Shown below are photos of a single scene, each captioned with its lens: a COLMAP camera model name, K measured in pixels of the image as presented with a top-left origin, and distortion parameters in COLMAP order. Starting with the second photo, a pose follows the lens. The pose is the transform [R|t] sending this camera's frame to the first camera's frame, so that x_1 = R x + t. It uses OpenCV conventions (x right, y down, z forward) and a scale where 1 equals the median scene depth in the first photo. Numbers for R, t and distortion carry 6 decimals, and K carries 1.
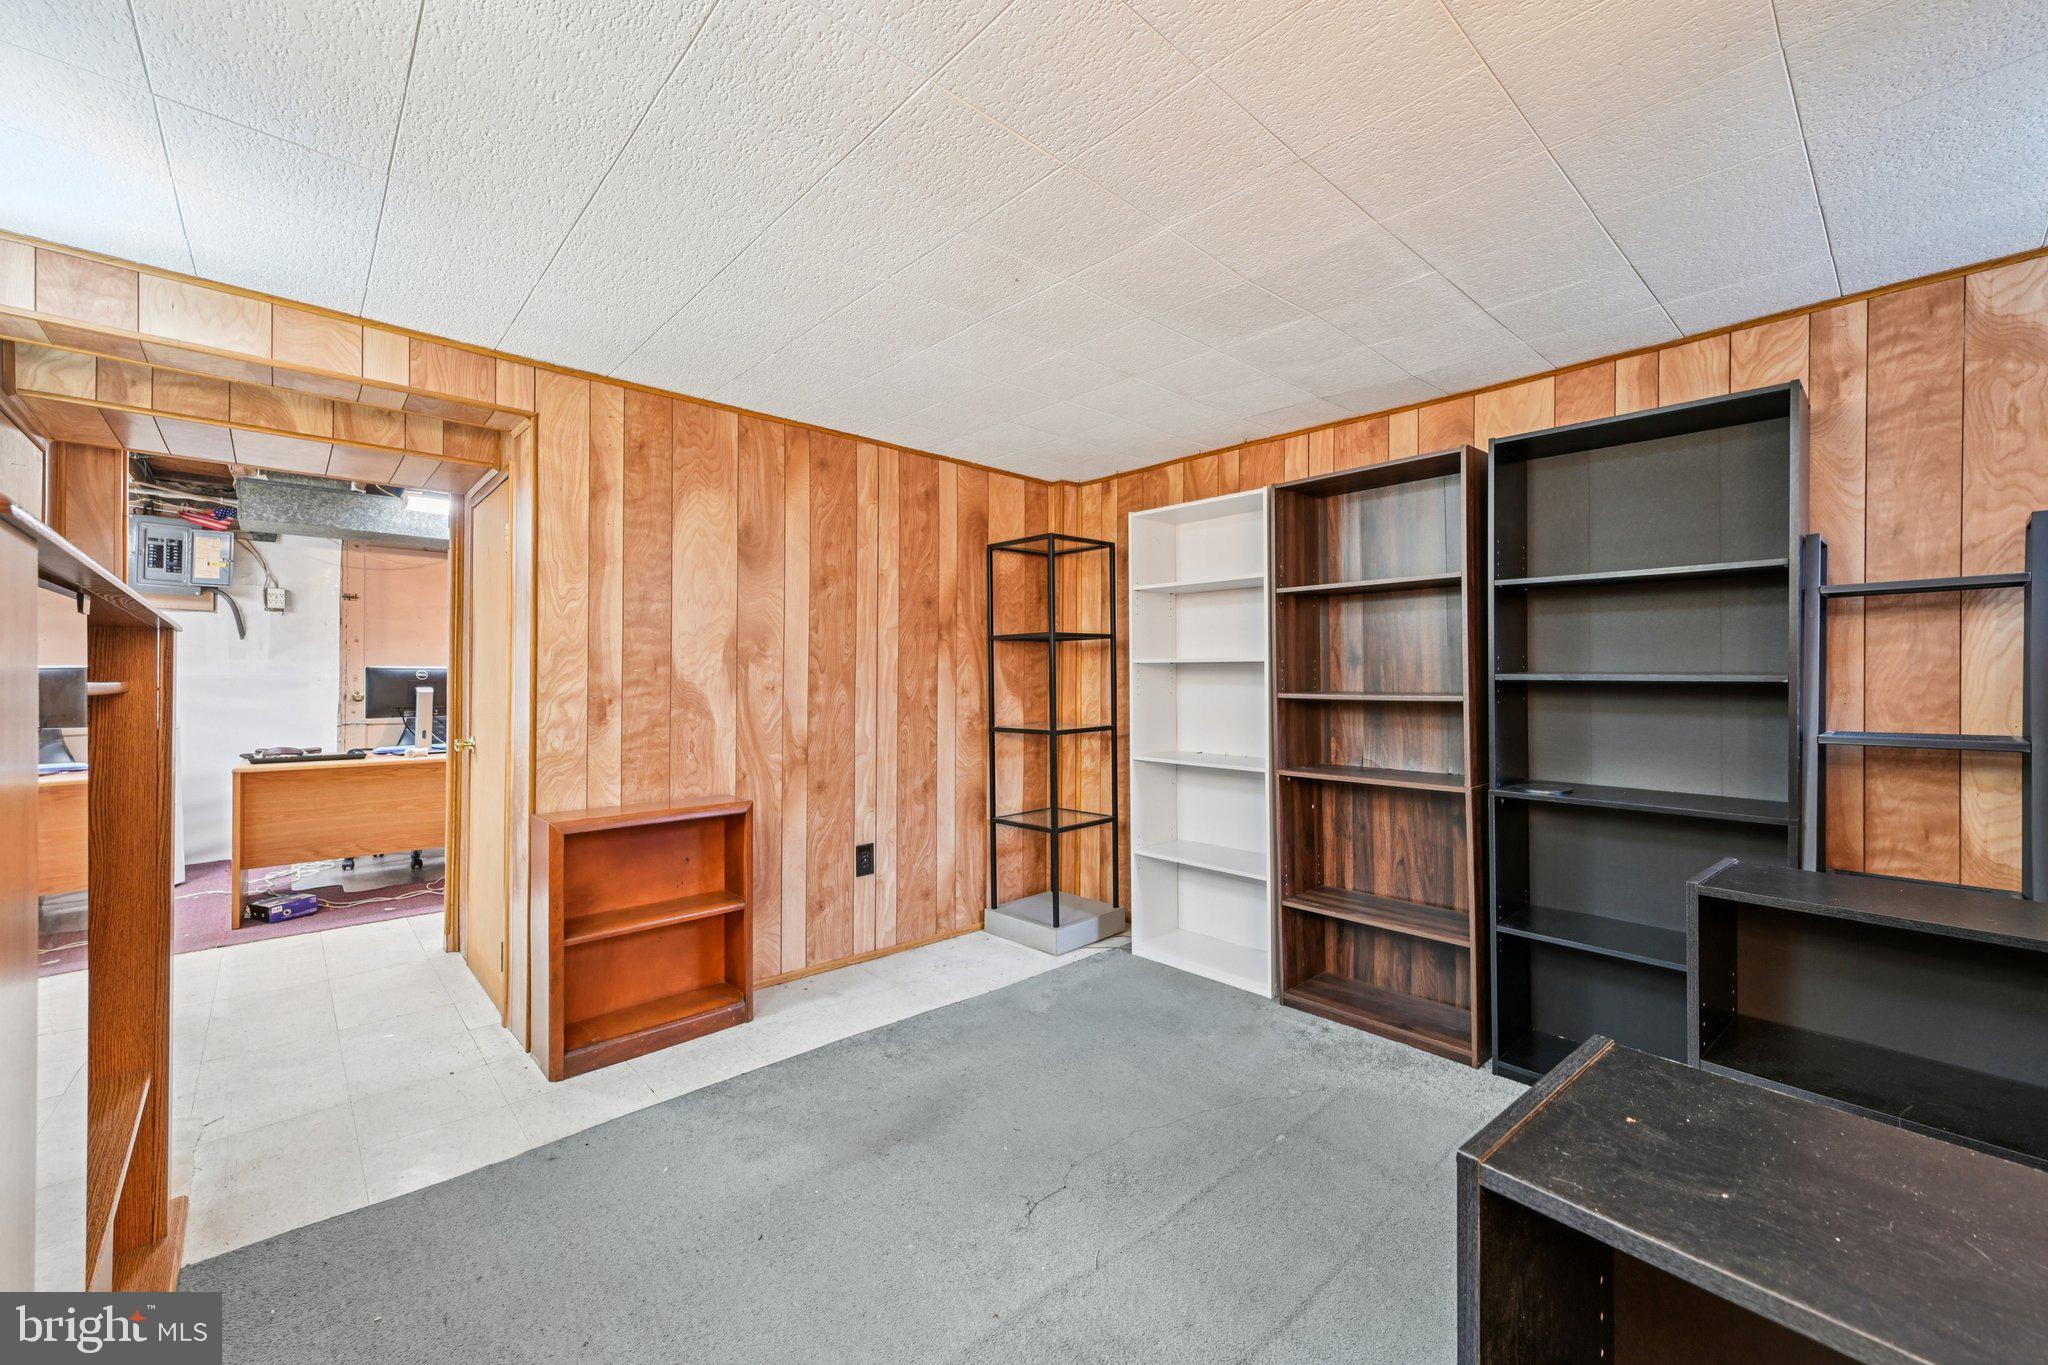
lens RADIAL K [[810.7, 0, 1030.1], [0, 810.7, 675.4], [0, 0, 1]] dist [0.000465, 0.000457]
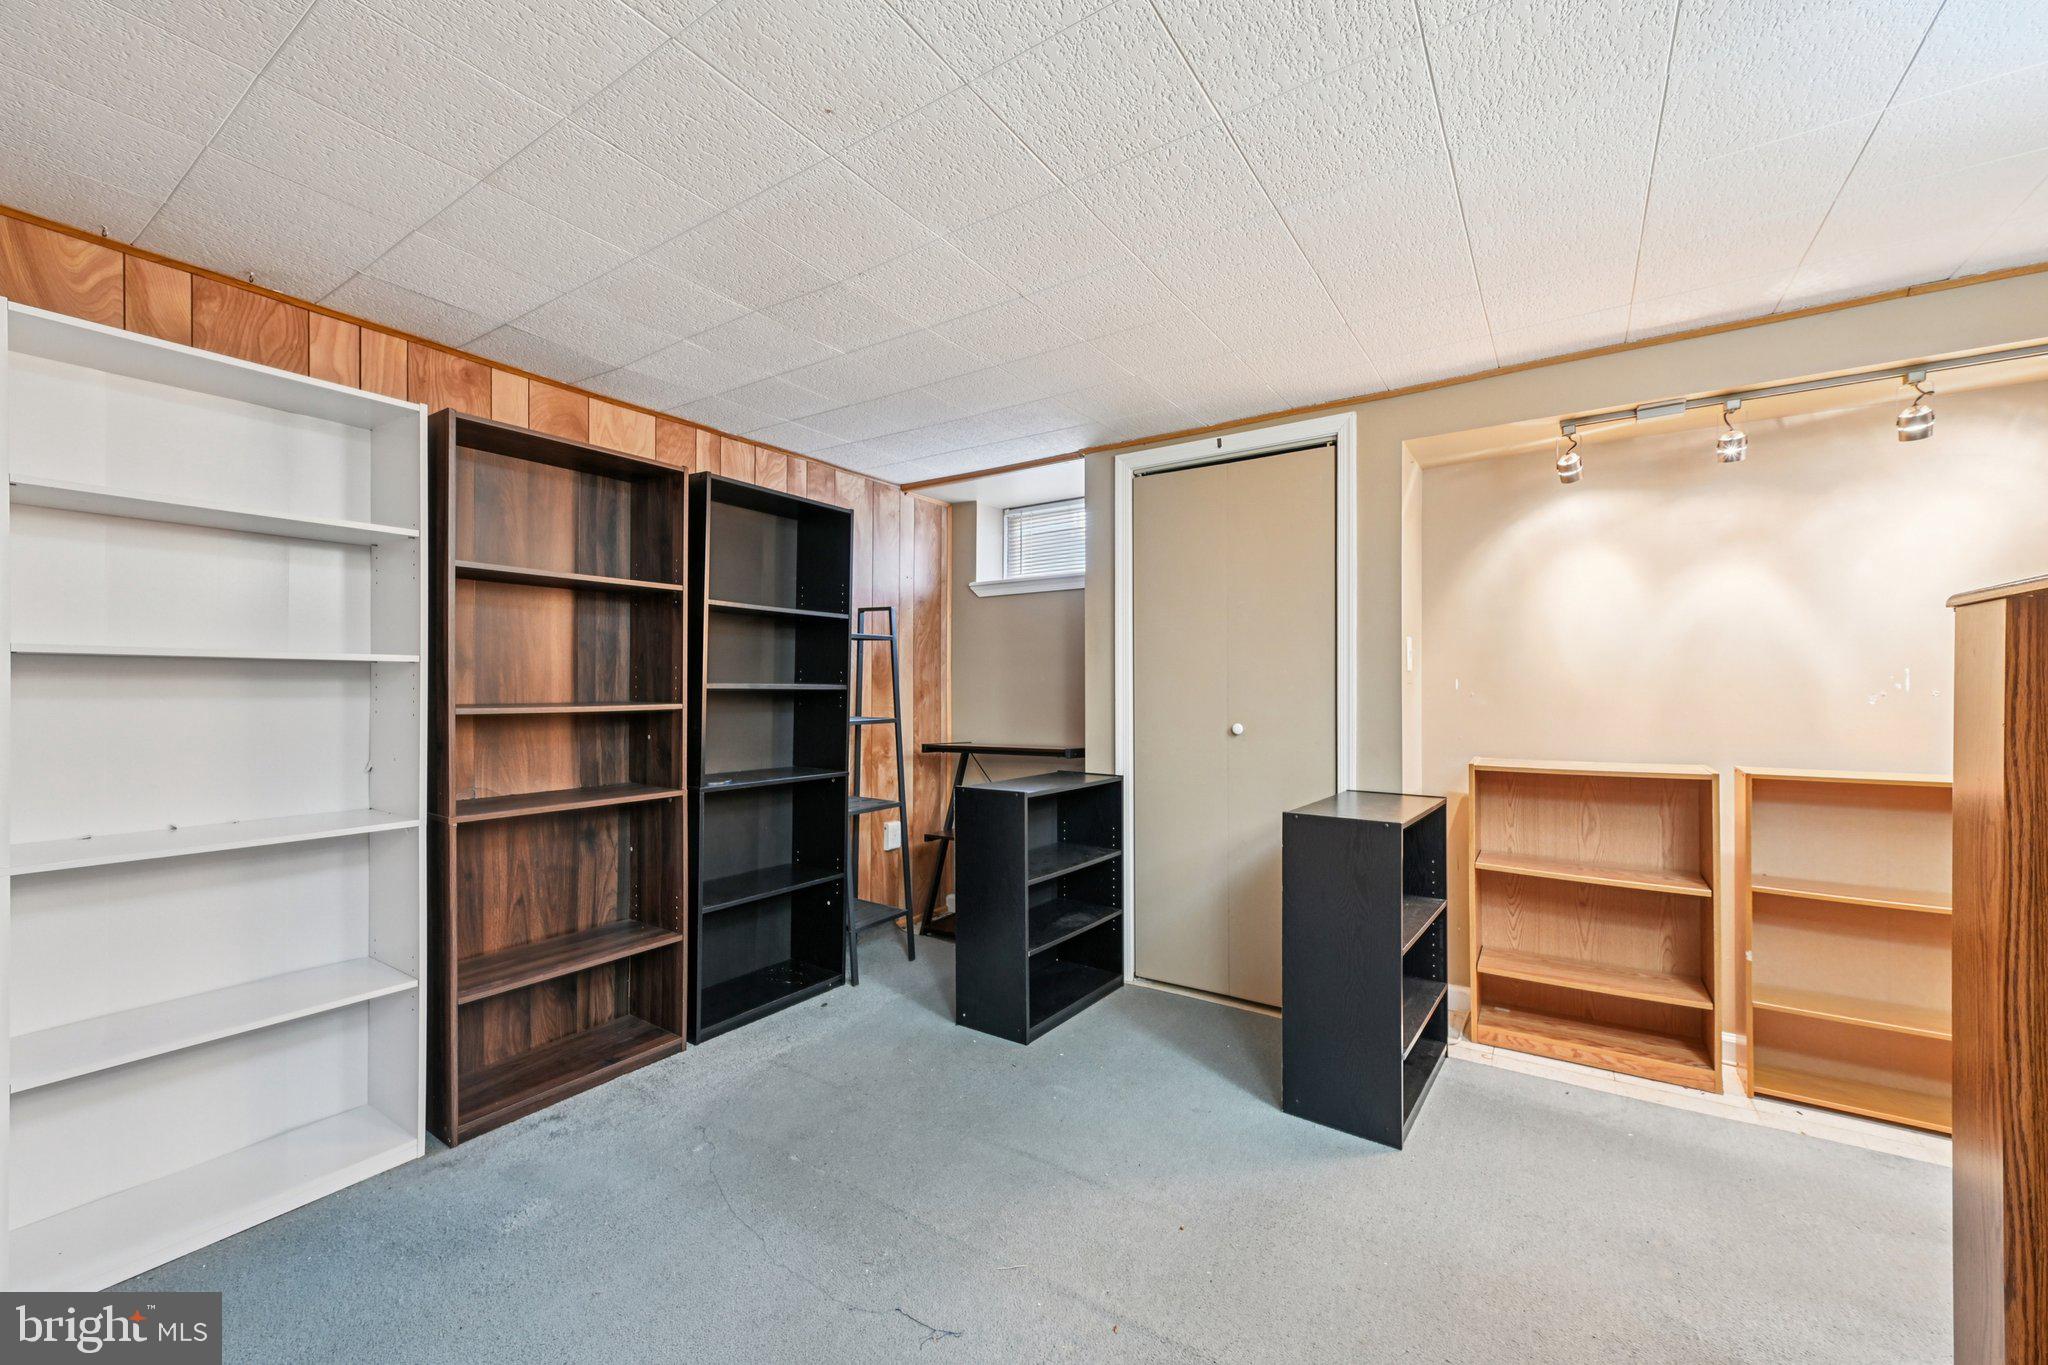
lens RADIAL K [[810.7, 0, 1026.2], [0, 810.7, 683.6], [0, 0, 1]] dist [0.000465, 0.000457]
pose [[-0.253244, -0.000117, 0.967402, -0.510050], [-0.002924, 0.999996, -0.000644, -0.000653], [-0.967398, -0.002992, -0.253243, 0.707364]]
